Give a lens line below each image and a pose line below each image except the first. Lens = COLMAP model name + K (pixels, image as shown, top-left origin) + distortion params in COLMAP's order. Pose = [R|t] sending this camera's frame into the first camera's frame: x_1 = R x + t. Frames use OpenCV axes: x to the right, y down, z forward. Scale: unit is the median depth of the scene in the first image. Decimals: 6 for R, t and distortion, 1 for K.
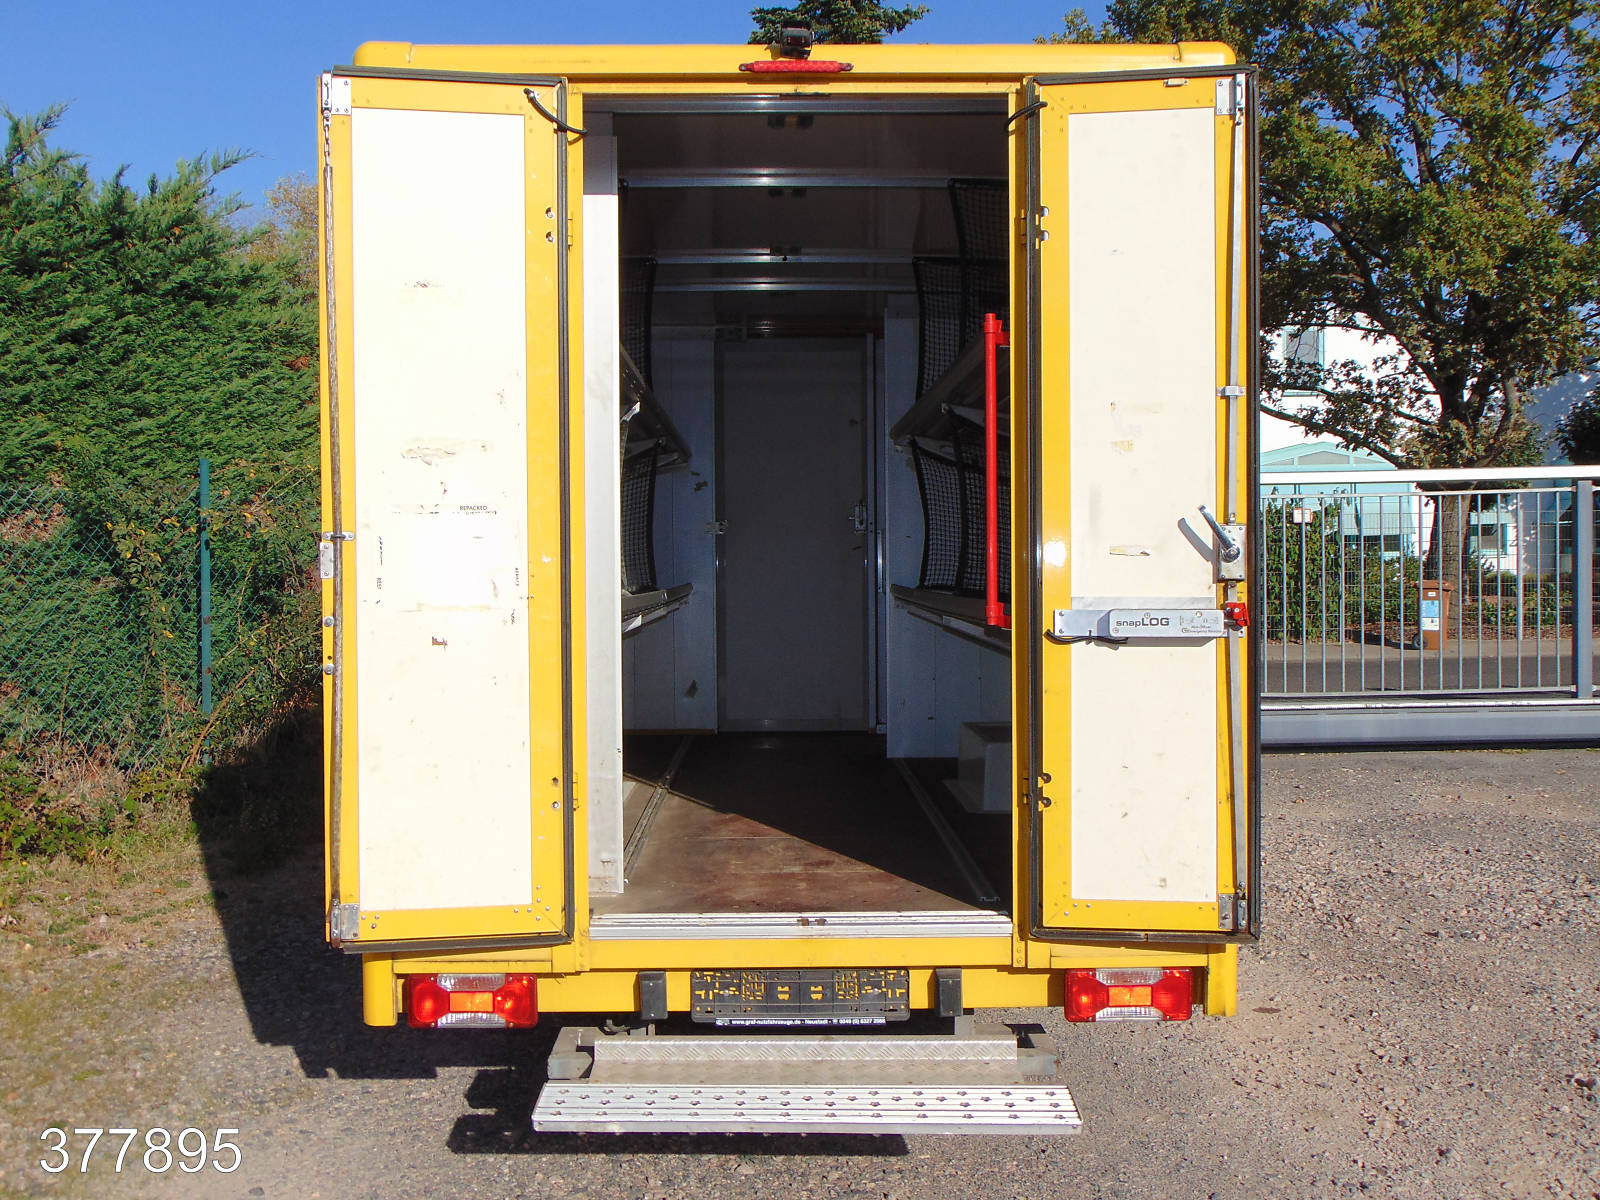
lens RADIAL K [[1591.9, 0, 800.0], [0, 1591.9, 600.0], [0, 0, 1]] dist [-0.008774, -0.003030]
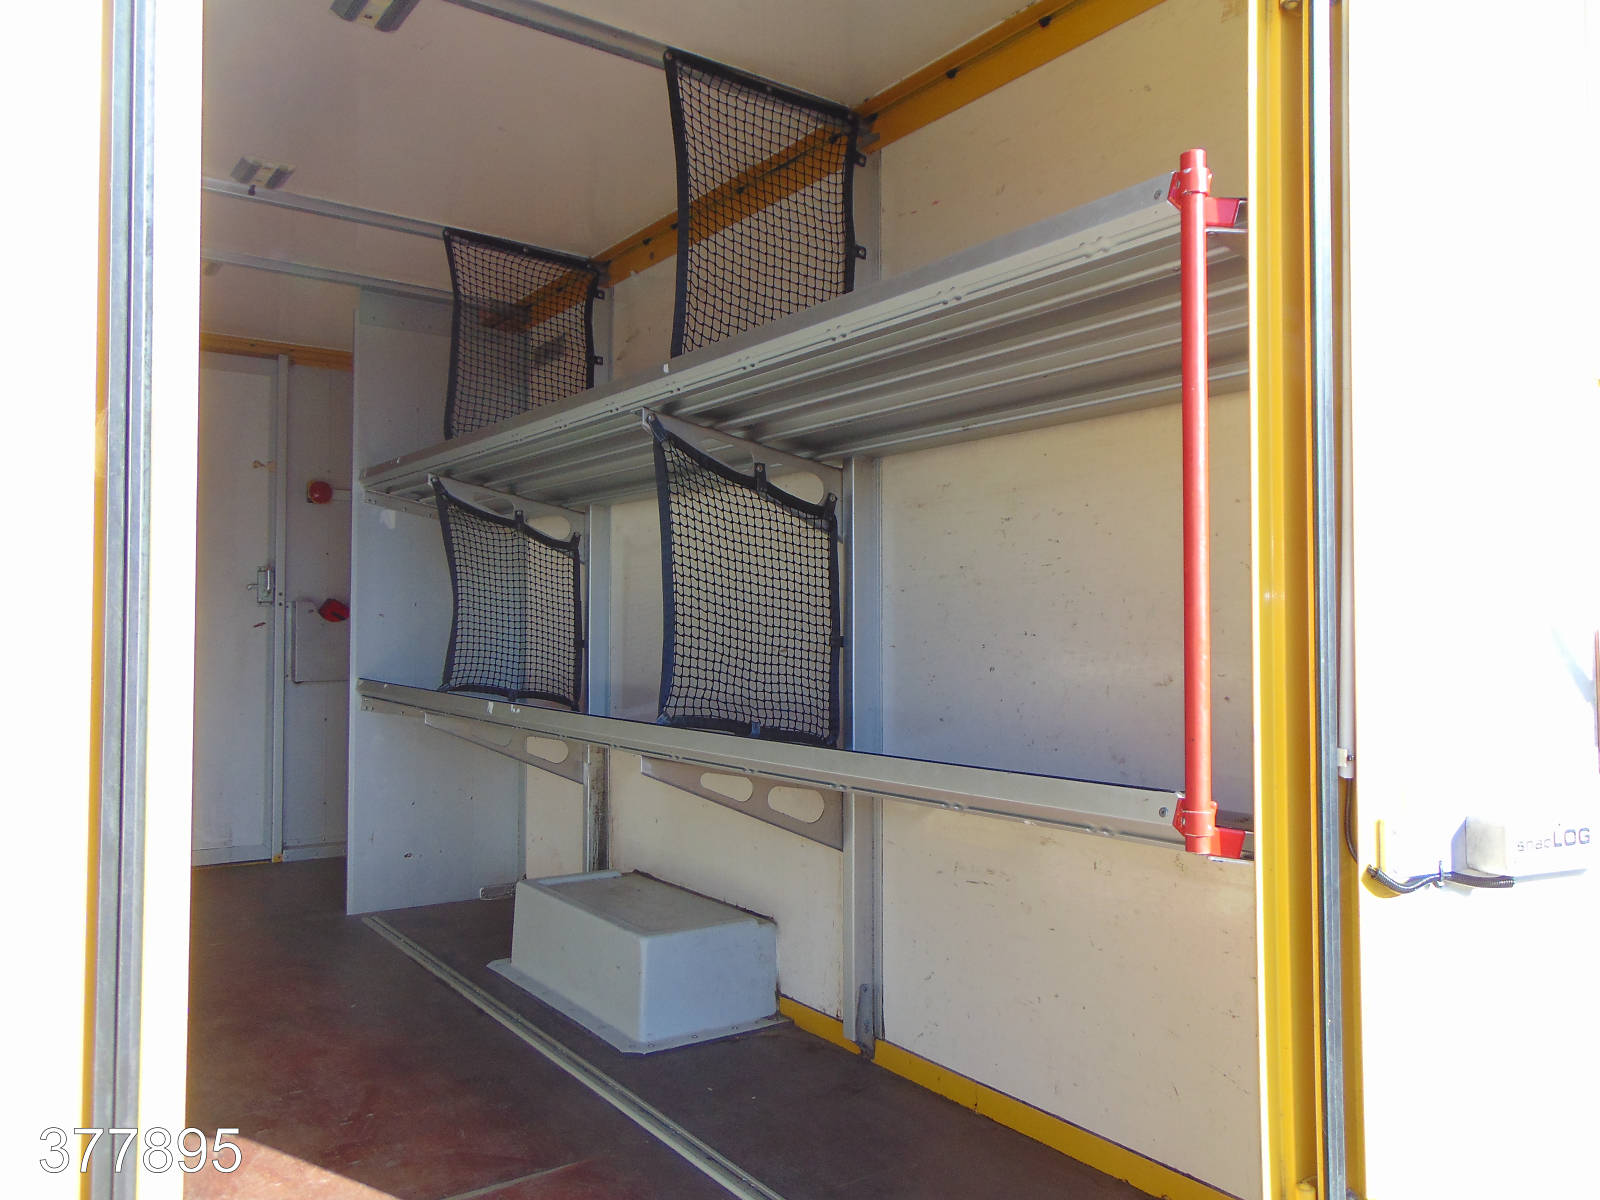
lens RADIAL K [[1176.8, 0, 800.0], [0, 1176.8, 600.0], [0, 0, 1]] dist [-0.036448, 0.070803]
pose [[0.826868, 0.019780, 0.562049, -0.308708], [0.006177, 0.999002, -0.044245, -0.081526], [-0.562363, 0.040057, 0.825920, 1.667744]]
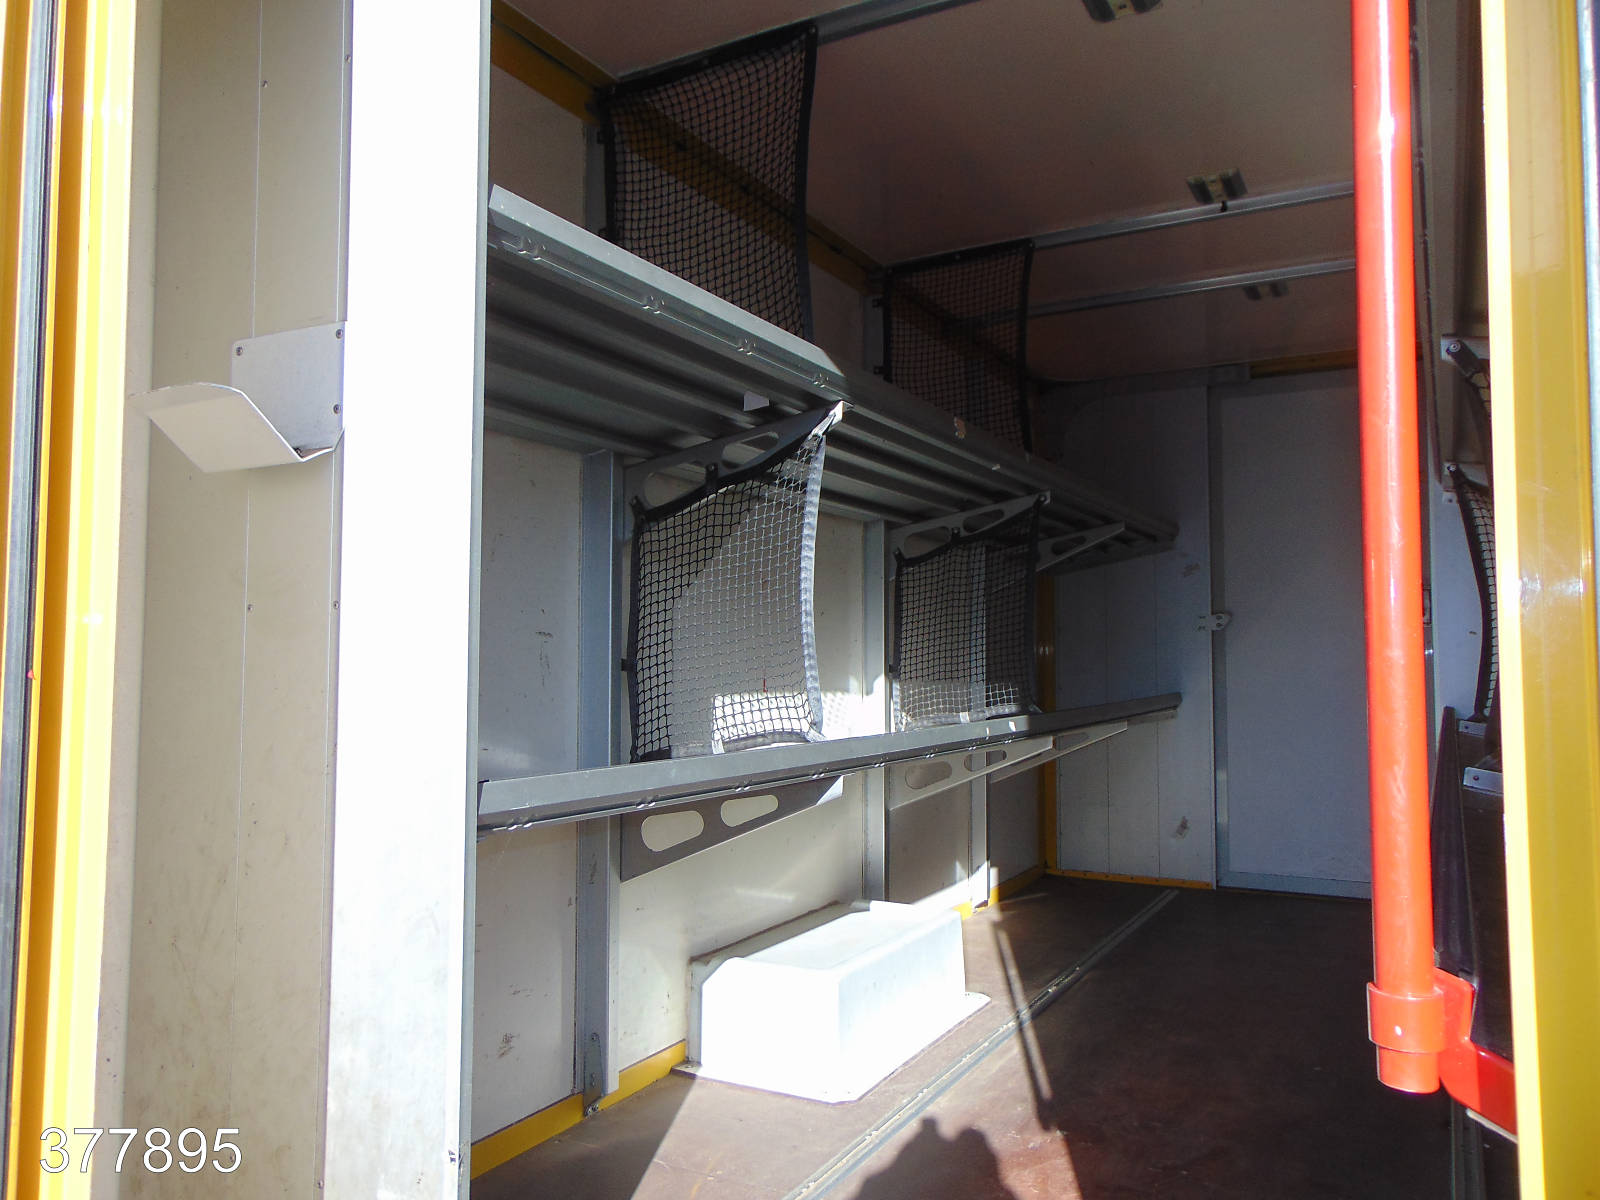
lens RADIAL K [[1176.8, 0, 800.0], [0, 1176.8, 600.0], [0, 0, 1]] dist [-0.036448, 0.070803]
pose [[0.863534, -0.021190, -0.503846, 0.276855], [-0.012861, 0.997866, -0.064010, -0.073403], [0.504127, 0.061755, 0.861419, 1.763779]]
